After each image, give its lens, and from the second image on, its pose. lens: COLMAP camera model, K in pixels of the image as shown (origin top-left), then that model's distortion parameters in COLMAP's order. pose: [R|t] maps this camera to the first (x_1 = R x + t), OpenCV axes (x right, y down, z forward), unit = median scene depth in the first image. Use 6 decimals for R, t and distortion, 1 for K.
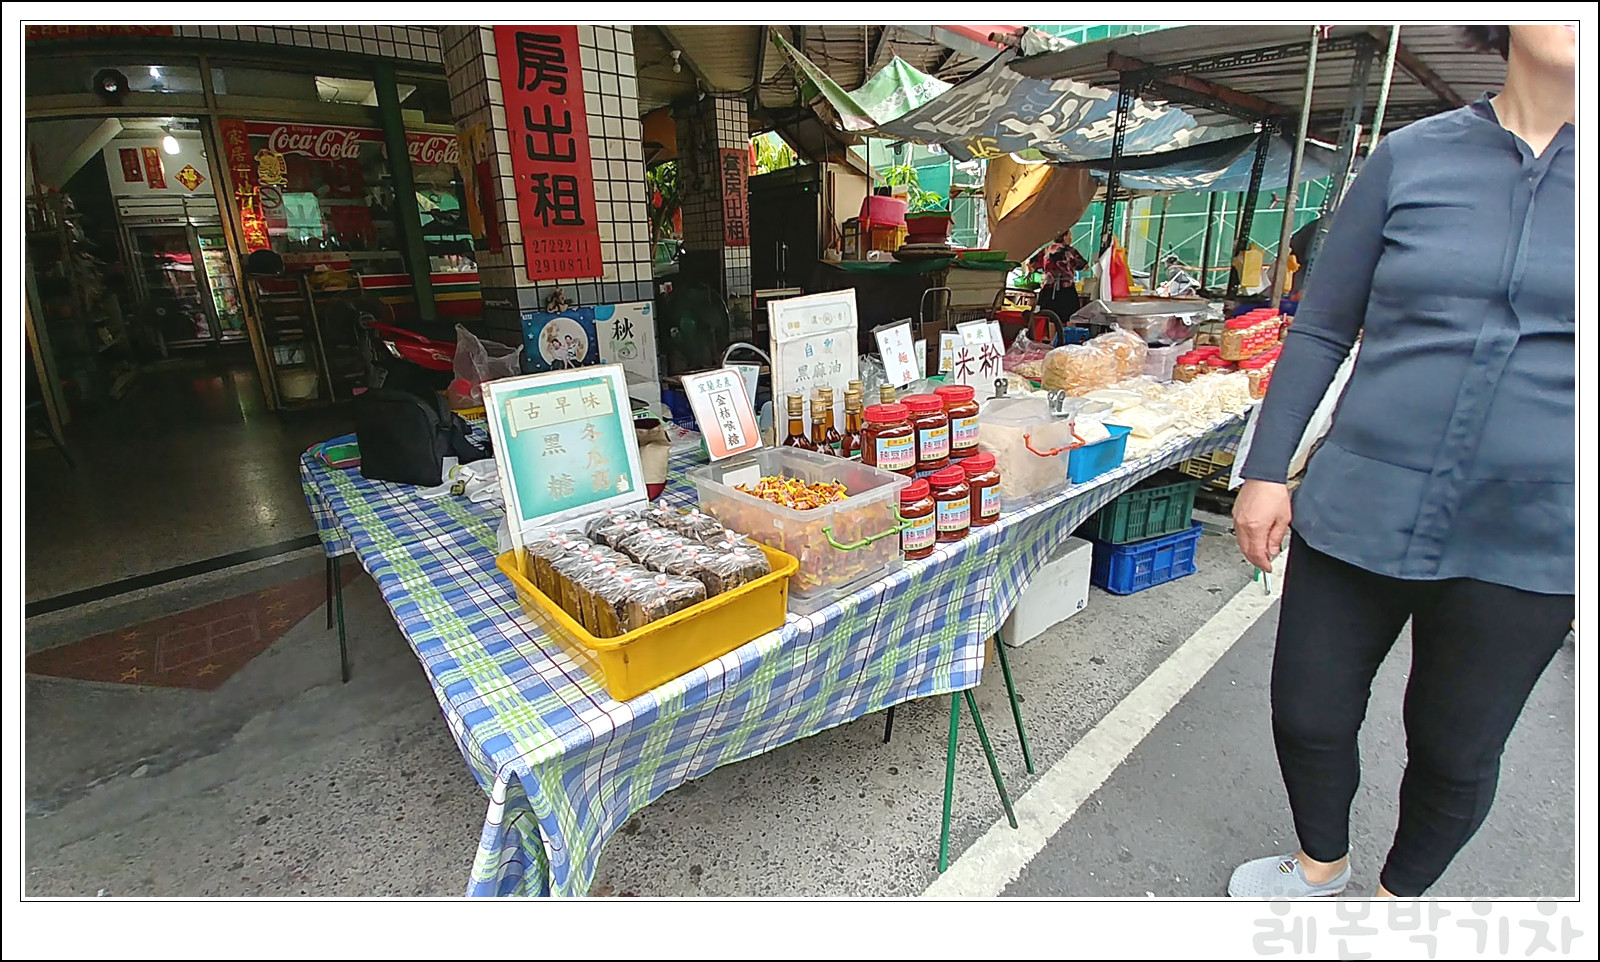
lens RADIAL K [[736.1, 0, 796.6], [0, 736.1, 479.1], [0, 0, 1]] dist [-0.015087, -0.000850]
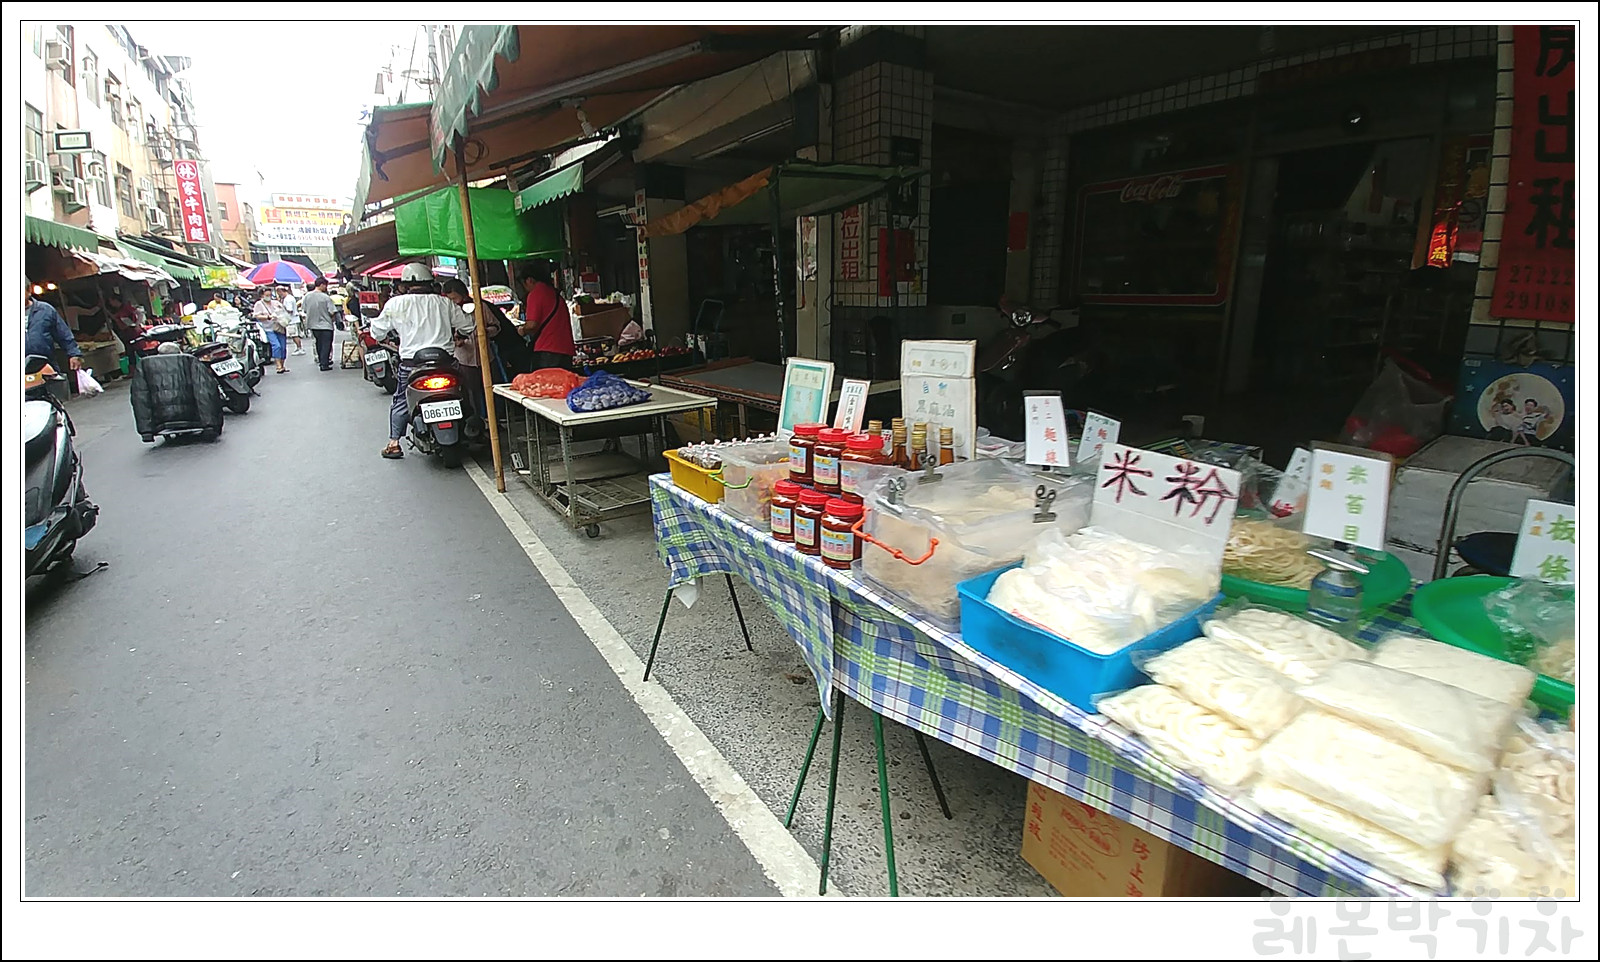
lens RADIAL K [[736.1, 0, 798.3], [0, 736.1, 480.5], [0, 0, 1]] dist [-0.015087, -0.000850]
pose [[-0.193271, 0.280766, -0.940115, 0.967339], [-0.273357, 0.904832, 0.326427, -0.300771], [0.942296, 0.320076, -0.098128, 0.803045]]
